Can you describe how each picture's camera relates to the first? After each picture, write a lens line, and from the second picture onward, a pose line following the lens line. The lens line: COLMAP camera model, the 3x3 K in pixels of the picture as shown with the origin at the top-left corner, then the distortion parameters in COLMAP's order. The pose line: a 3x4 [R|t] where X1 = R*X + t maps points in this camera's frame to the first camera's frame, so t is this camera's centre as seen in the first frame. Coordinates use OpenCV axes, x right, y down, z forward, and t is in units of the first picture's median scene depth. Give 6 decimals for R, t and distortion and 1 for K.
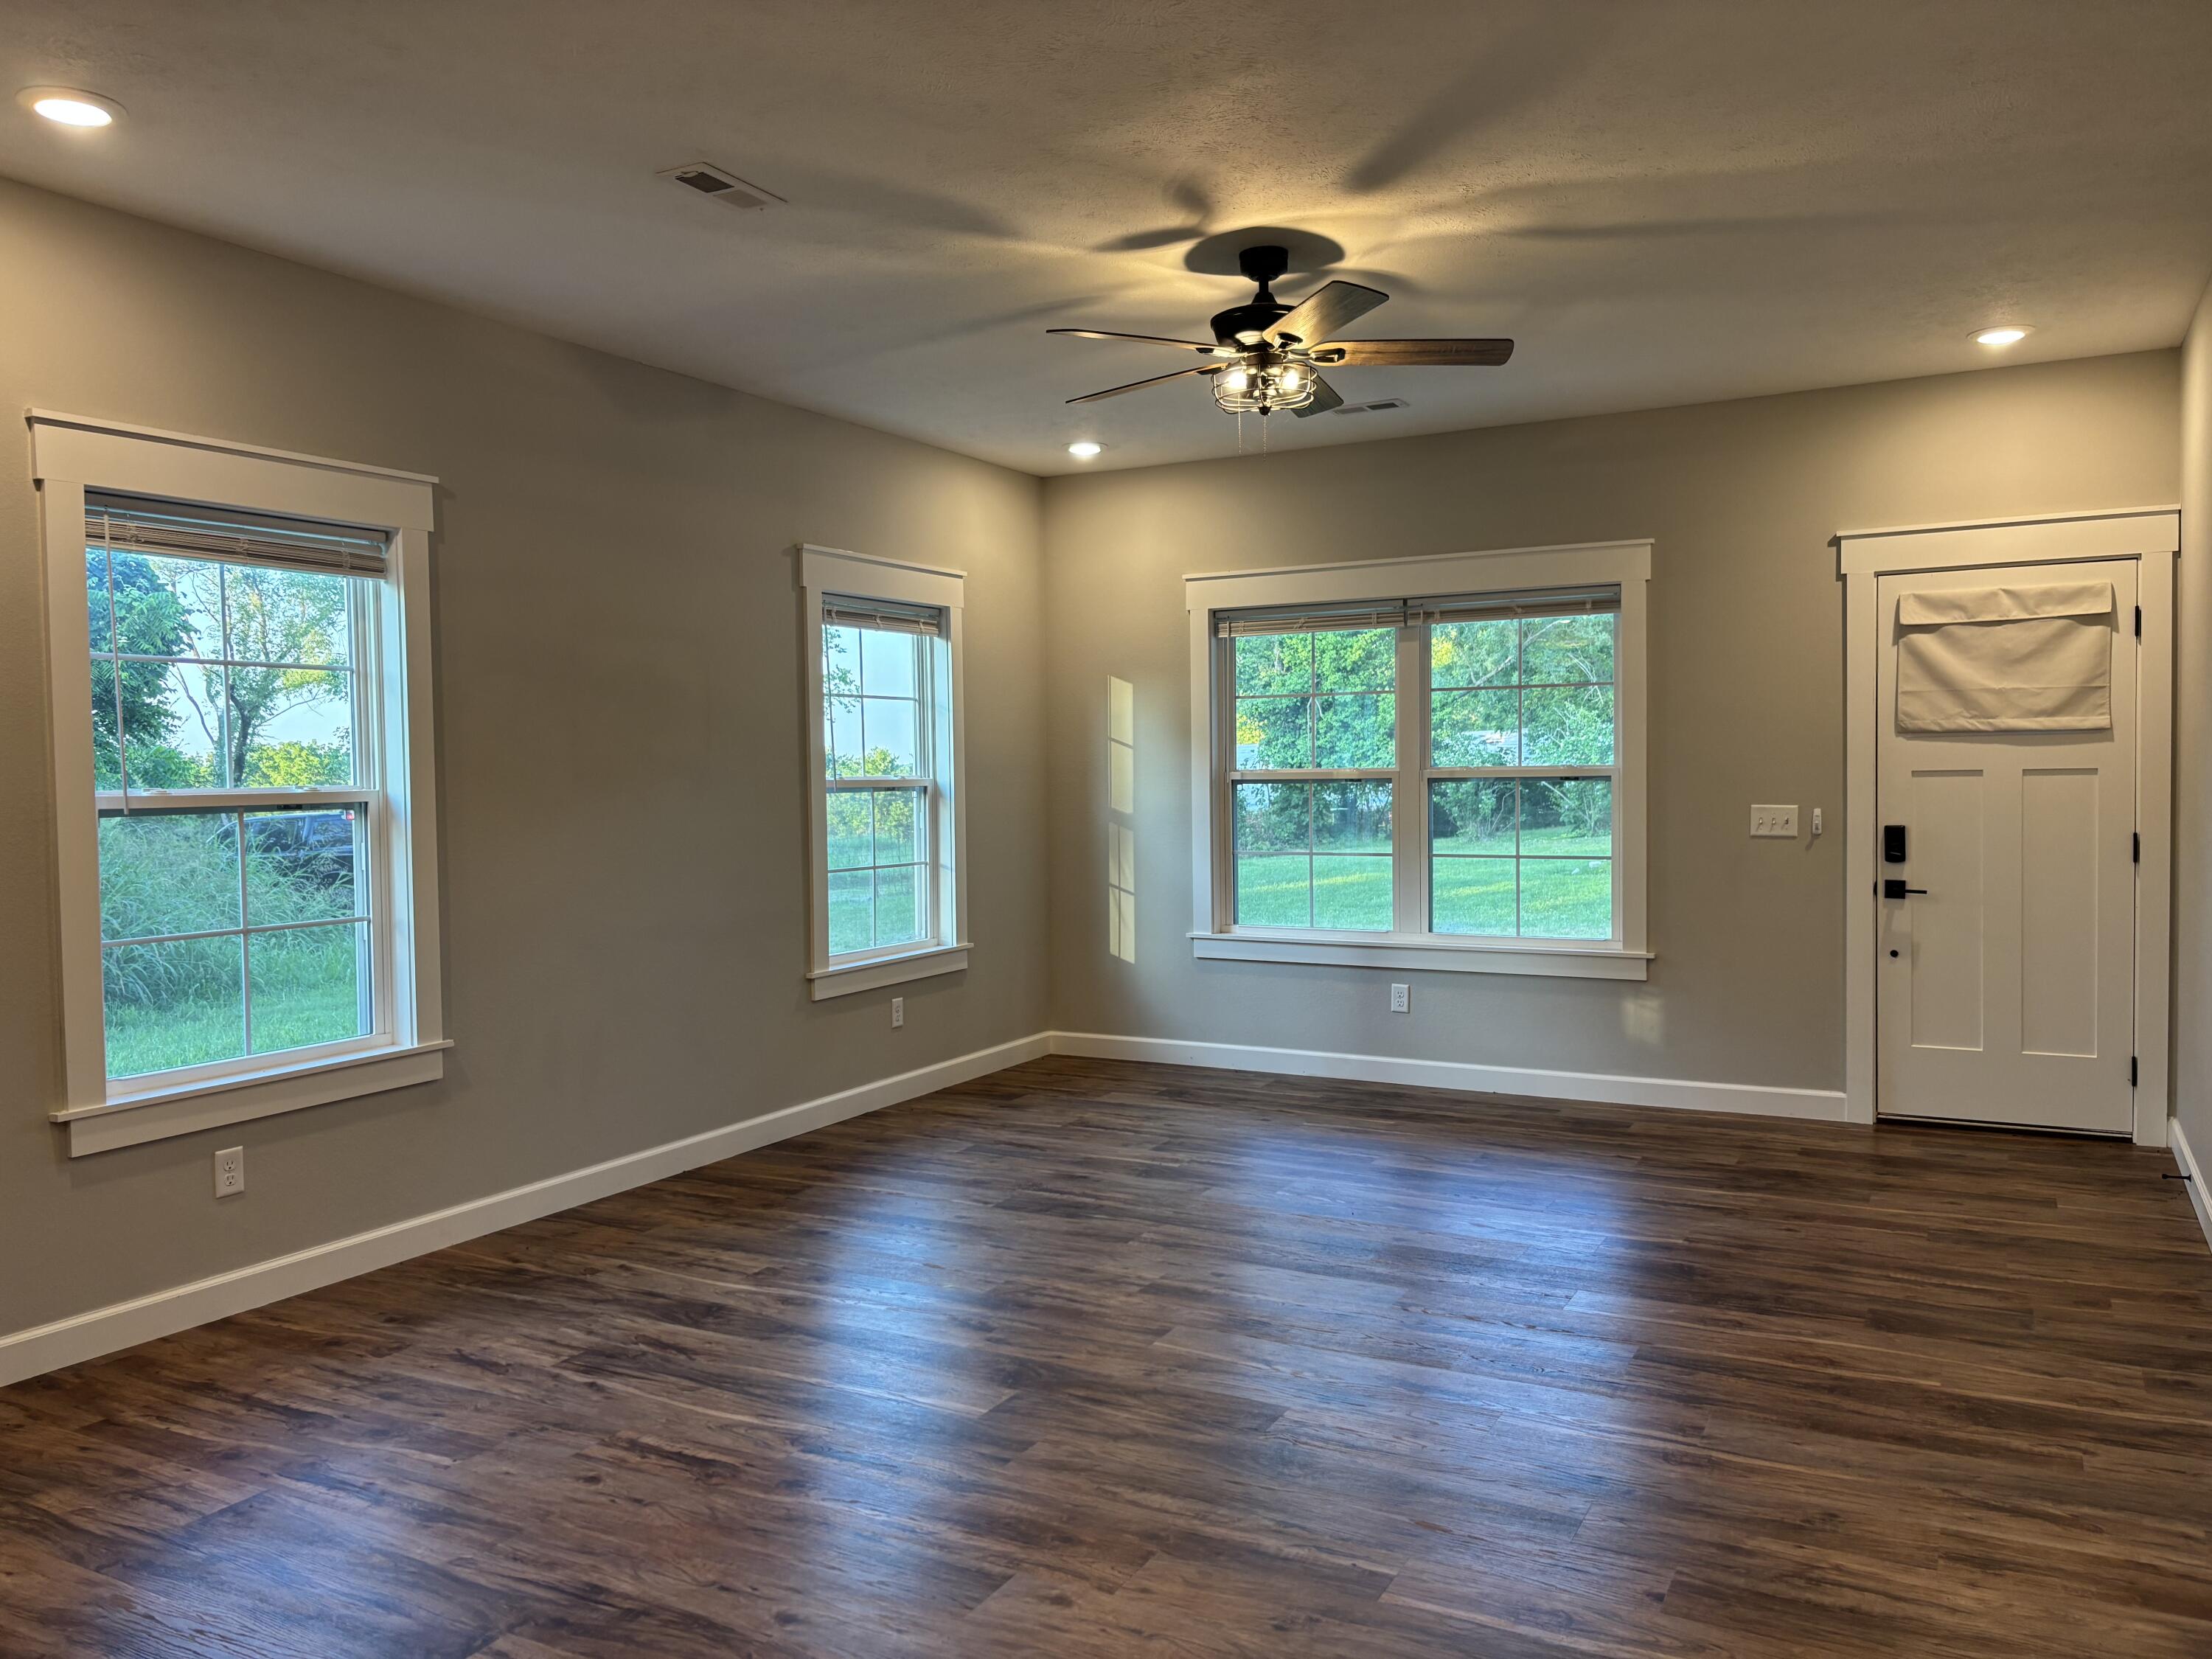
lens RADIAL K [[1640.4, 0, 1089.5], [0, 1640.4, 816.2], [0, 0, 1]] dist [0.050666, -0.057566]
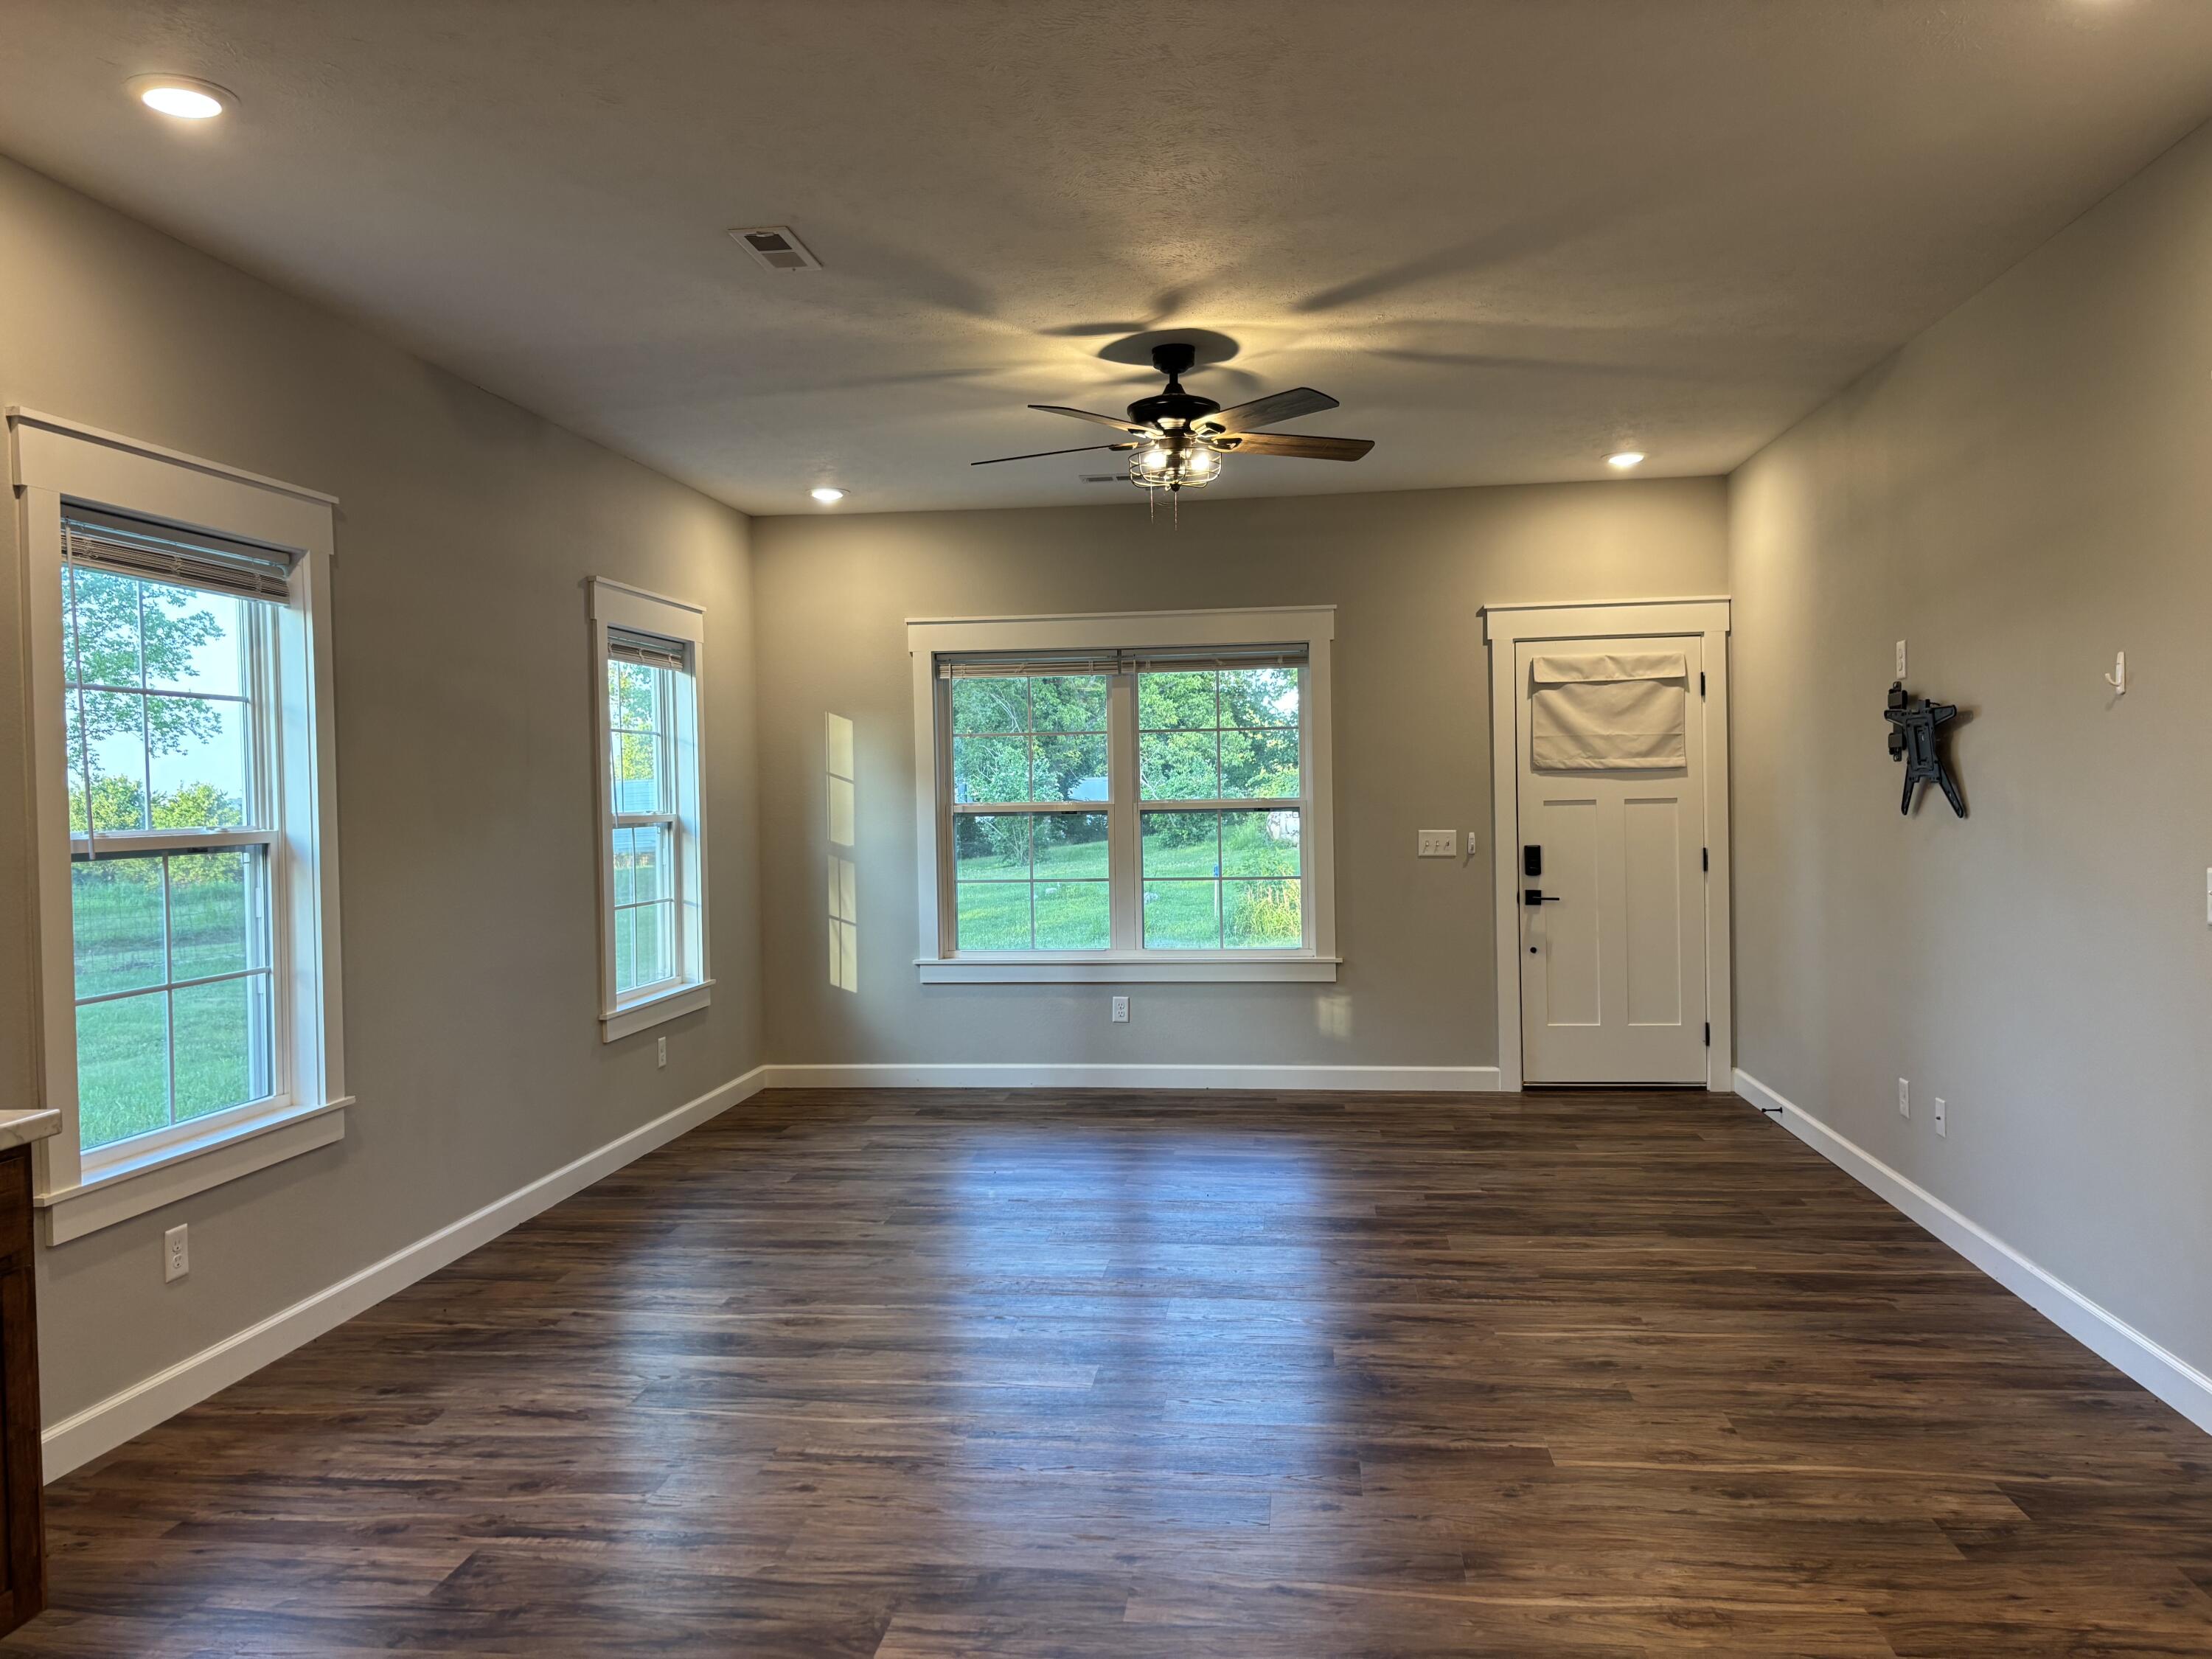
lens RADIAL K [[1640.4, 0, 1089.5], [0, 1640.4, 816.2], [0, 0, 1]] dist [0.050666, -0.057566]
pose [[0.933034, -0.009127, 0.359671, -0.273276], [0.016491, 0.999712, -0.017409, -0.000250], [-0.359409, 0.022175, 0.932917, -0.023183]]
